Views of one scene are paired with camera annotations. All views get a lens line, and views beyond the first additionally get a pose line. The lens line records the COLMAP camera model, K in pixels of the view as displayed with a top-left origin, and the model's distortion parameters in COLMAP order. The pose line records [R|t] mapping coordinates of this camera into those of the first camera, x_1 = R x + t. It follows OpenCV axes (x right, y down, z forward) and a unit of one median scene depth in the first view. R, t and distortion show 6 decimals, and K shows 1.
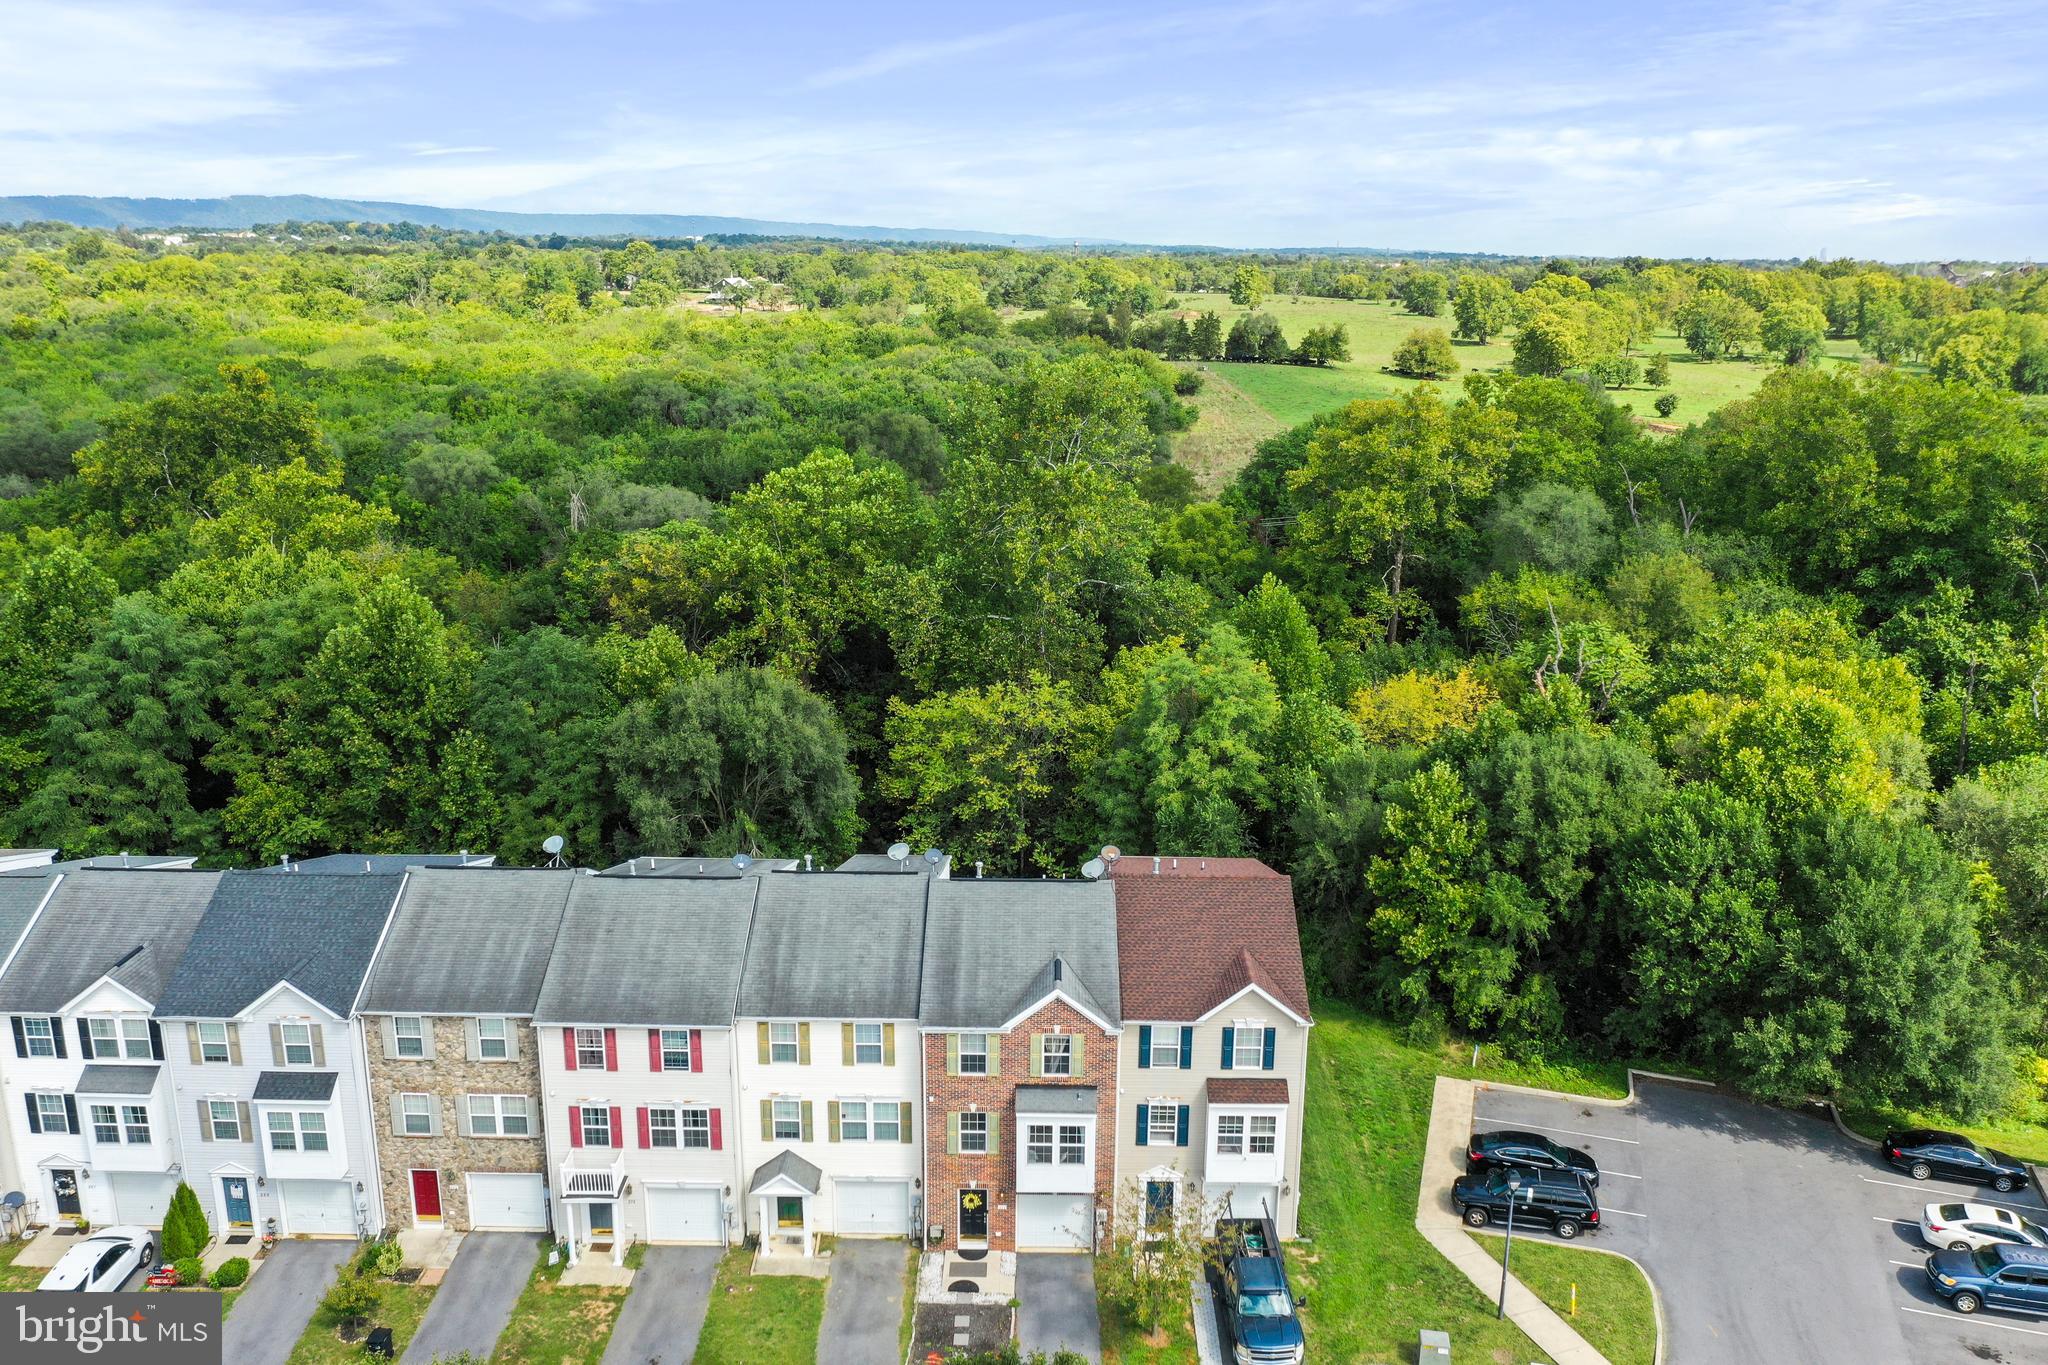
lens RADIAL K [[1609.8, 0, 1016.3], [0, 1609.8, 675.5], [0, 0, 1]] dist [-0.008003, 0.001499]
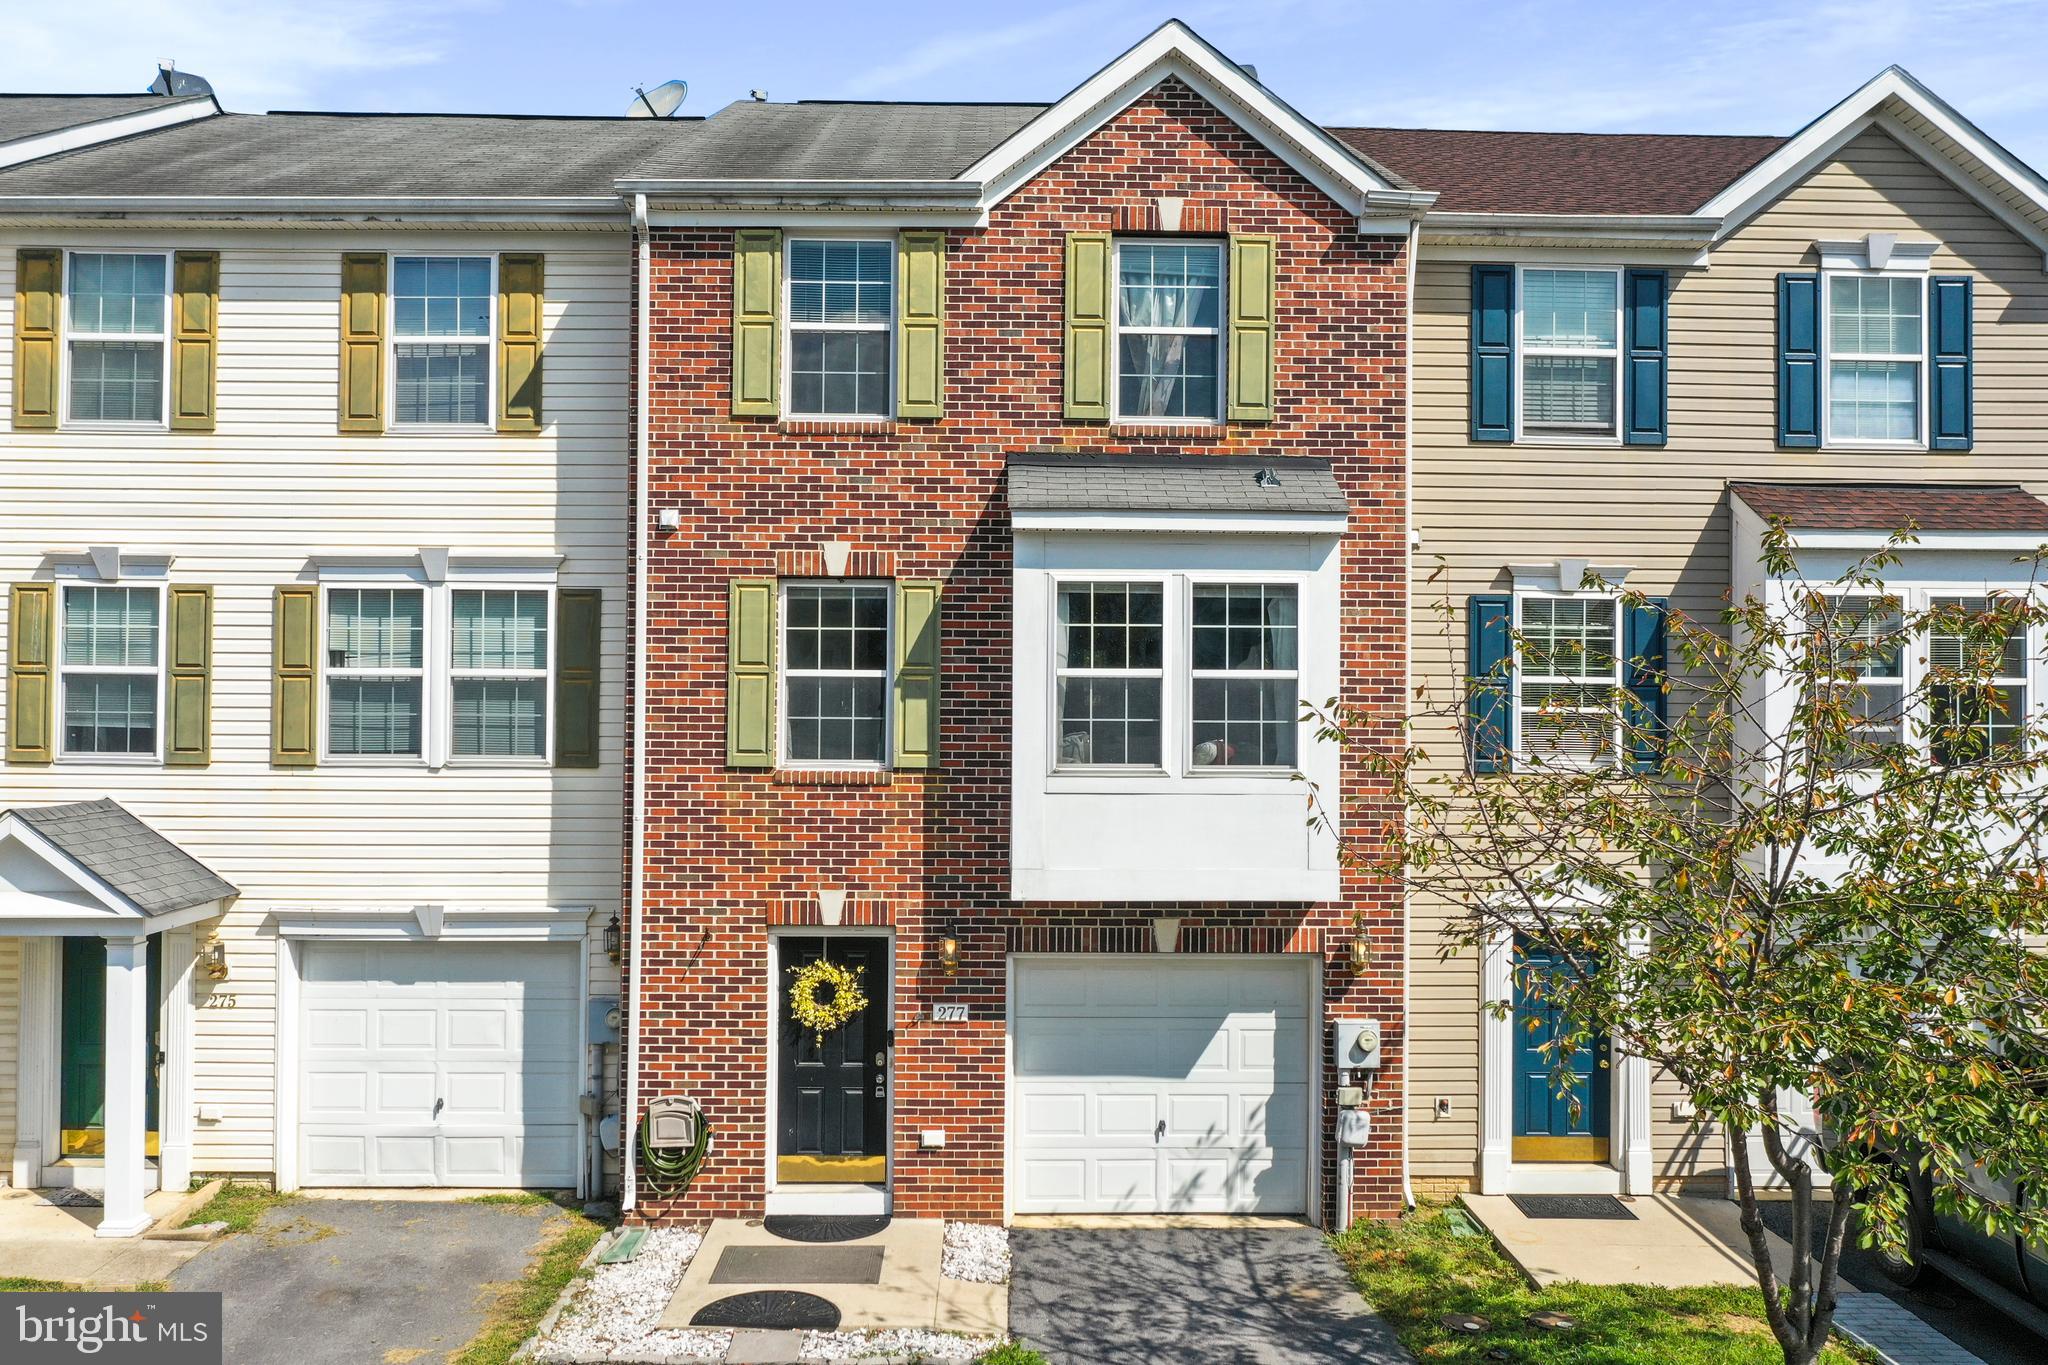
lens RADIAL K [[1609.8, 0, 1034.4], [0, 1609.8, 673.4], [0, 0, 1]] dist [-0.008003, 0.001499]
pose [[0.999268, 0.003165, 0.038131, -0.005595], [0.007705, 0.959511, -0.281565, 0.354099], [-0.037479, 0.281653, 0.958784, 0.759904]]
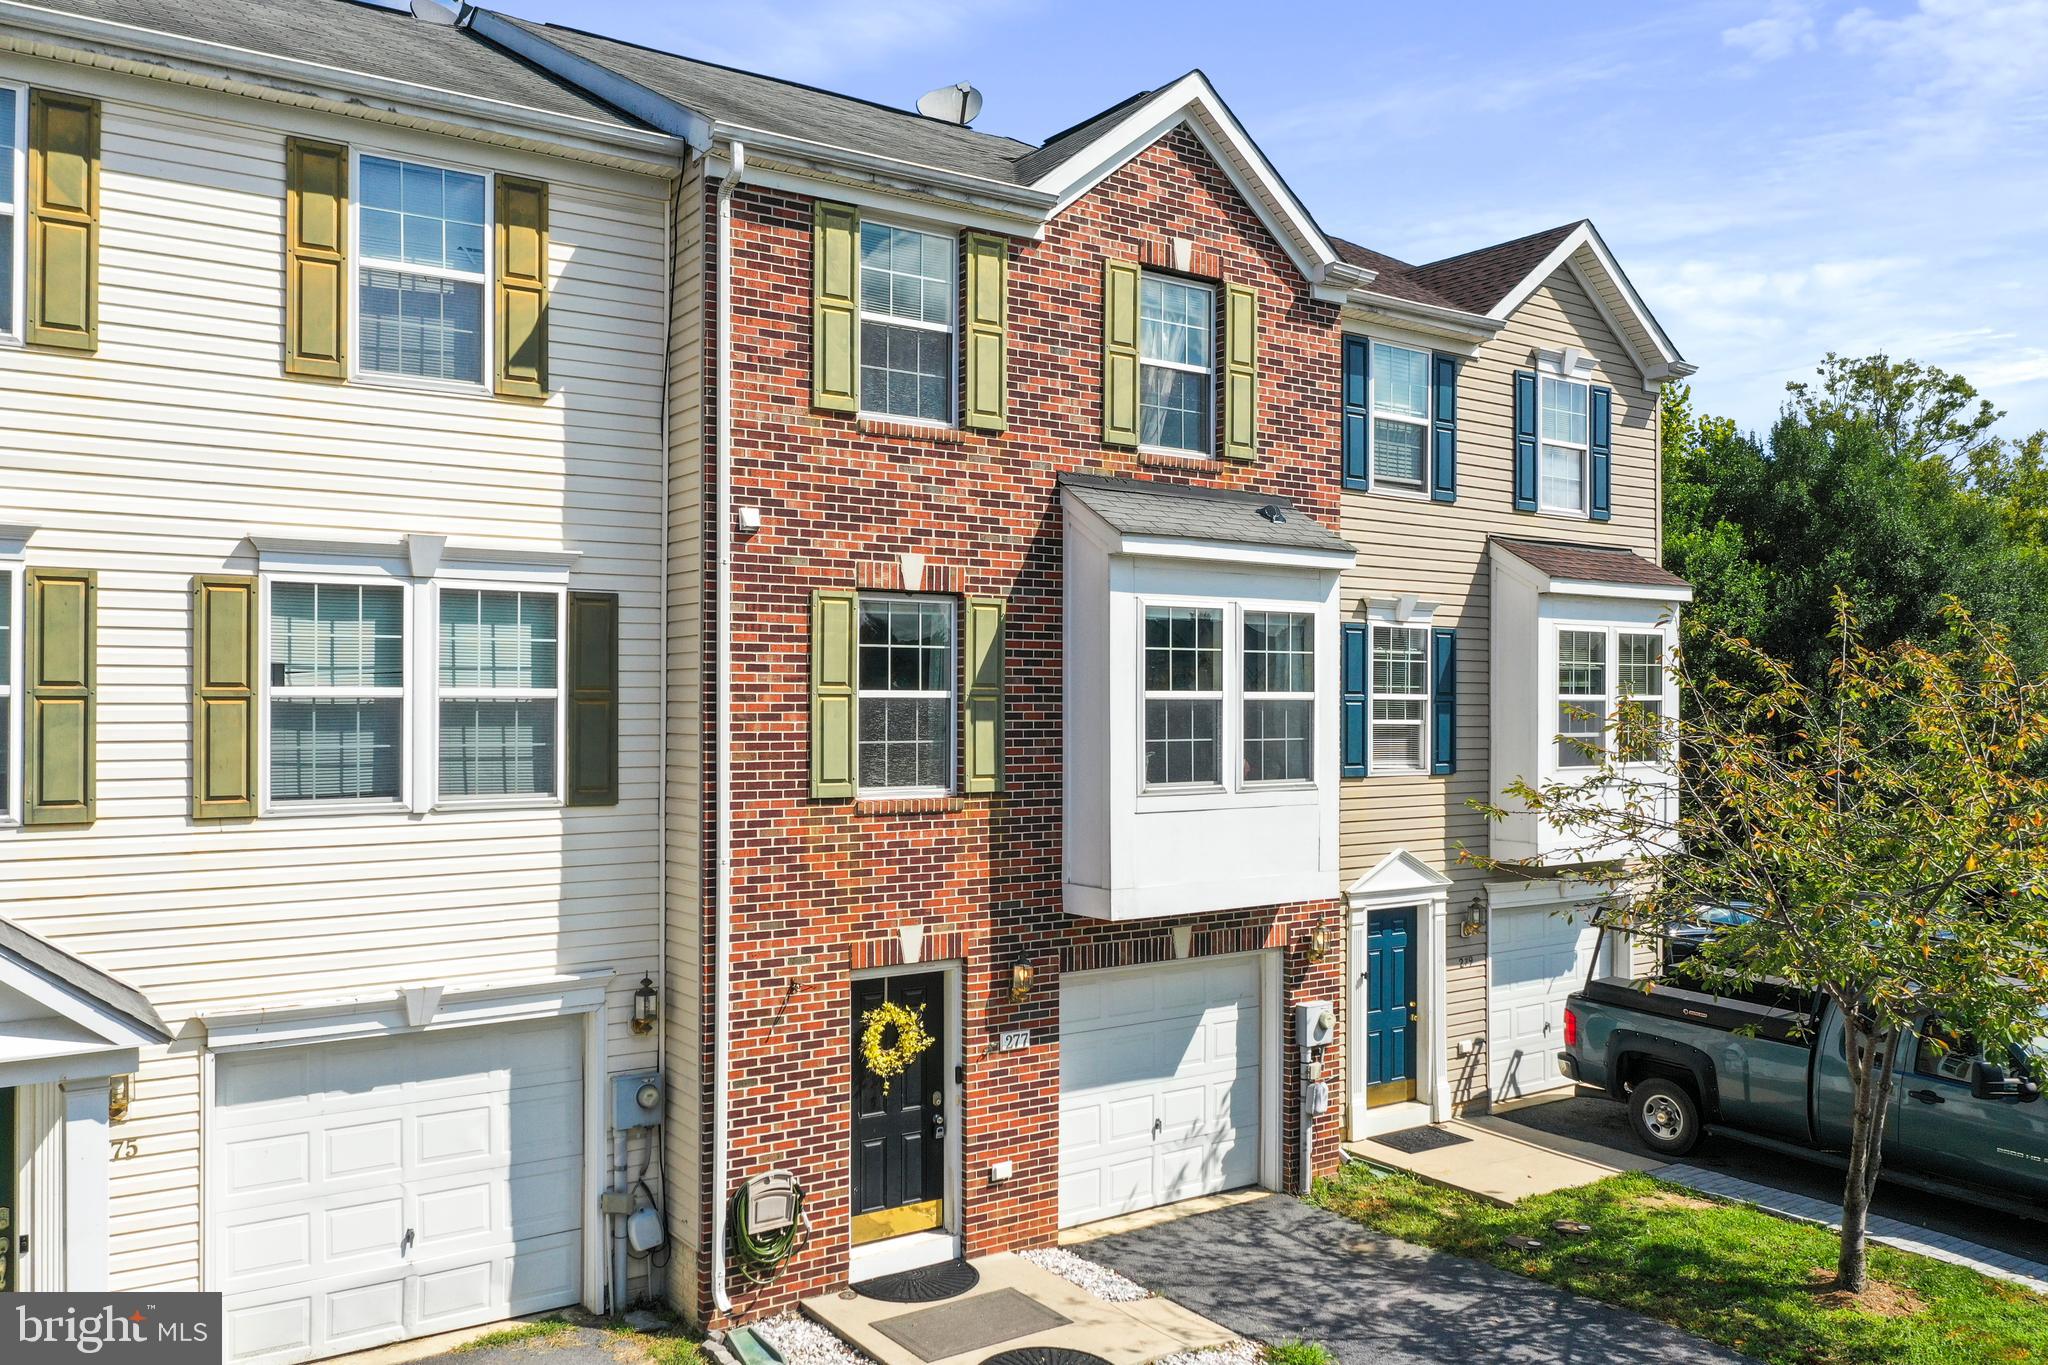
lens RADIAL K [[1609.8, 0, 1019.1], [0, 1609.8, 681.9], [0, 0, 1]] dist [-0.008003, 0.001499]
pose [[0.806789, 0.004261, 0.590824, -0.151369], [0.153252, 0.964241, -0.216225, 0.334886], [-0.570618, 0.264993, 0.777286, 0.808914]]
